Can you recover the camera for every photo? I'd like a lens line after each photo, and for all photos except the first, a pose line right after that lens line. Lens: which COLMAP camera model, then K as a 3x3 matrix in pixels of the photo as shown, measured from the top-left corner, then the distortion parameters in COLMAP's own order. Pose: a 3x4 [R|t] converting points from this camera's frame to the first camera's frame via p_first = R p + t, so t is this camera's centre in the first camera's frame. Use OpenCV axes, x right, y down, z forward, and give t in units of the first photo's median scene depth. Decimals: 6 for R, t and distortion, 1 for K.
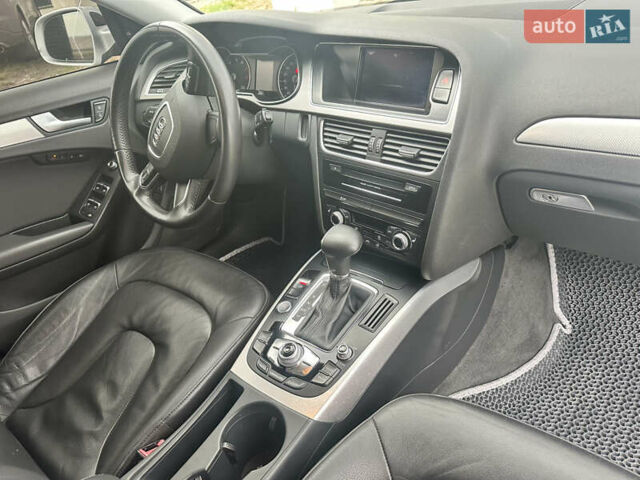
lens RADIAL K [[453.0, 0, 320.6], [0, 453.0, 246.5], [0, 0, 1]] dist [0.018445, -0.027763]
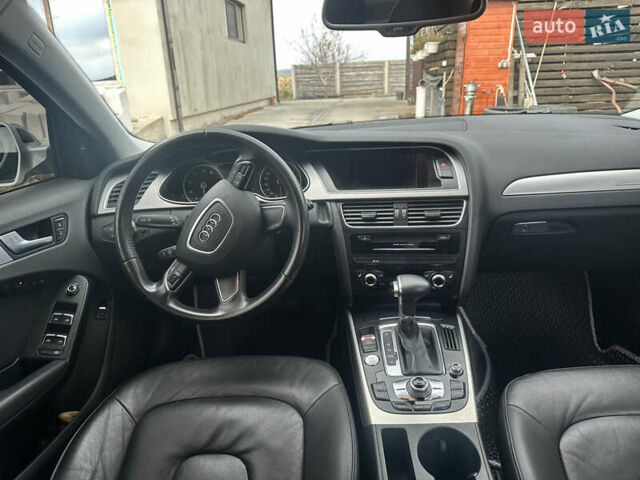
lens RADIAL K [[453.0, 0, 315.1], [0, 453.0, 238.6], [0, 0, 1]] dist [0.018445, -0.027763]
pose [[0.816270, -0.109008, 0.567293, -0.753080], [0.274835, 0.937054, -0.215397, 0.053953], [-0.508104, 0.331734, 0.794848, 0.086571]]
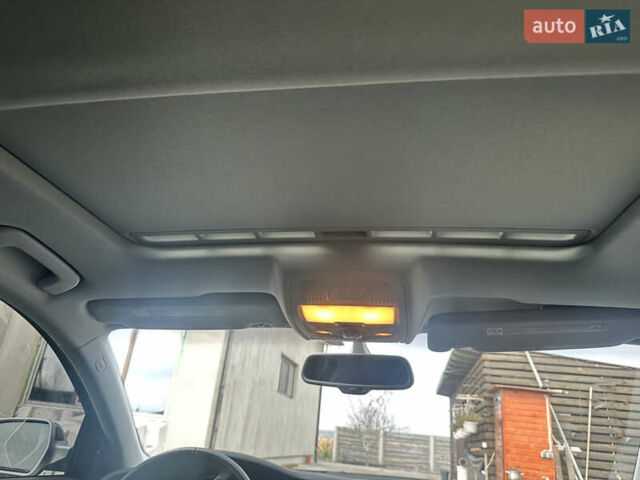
lens RADIAL K [[453.0, 0, 316.7], [0, 453.0, 244.6], [0, 0, 1]] dist [0.018445, -0.027763]
pose [[0.845325, 0.379707, 0.375830, -0.749061], [0.115019, 0.557627, -0.822084, 0.296067], [-0.521724, 0.738156, 0.427703, -0.181857]]
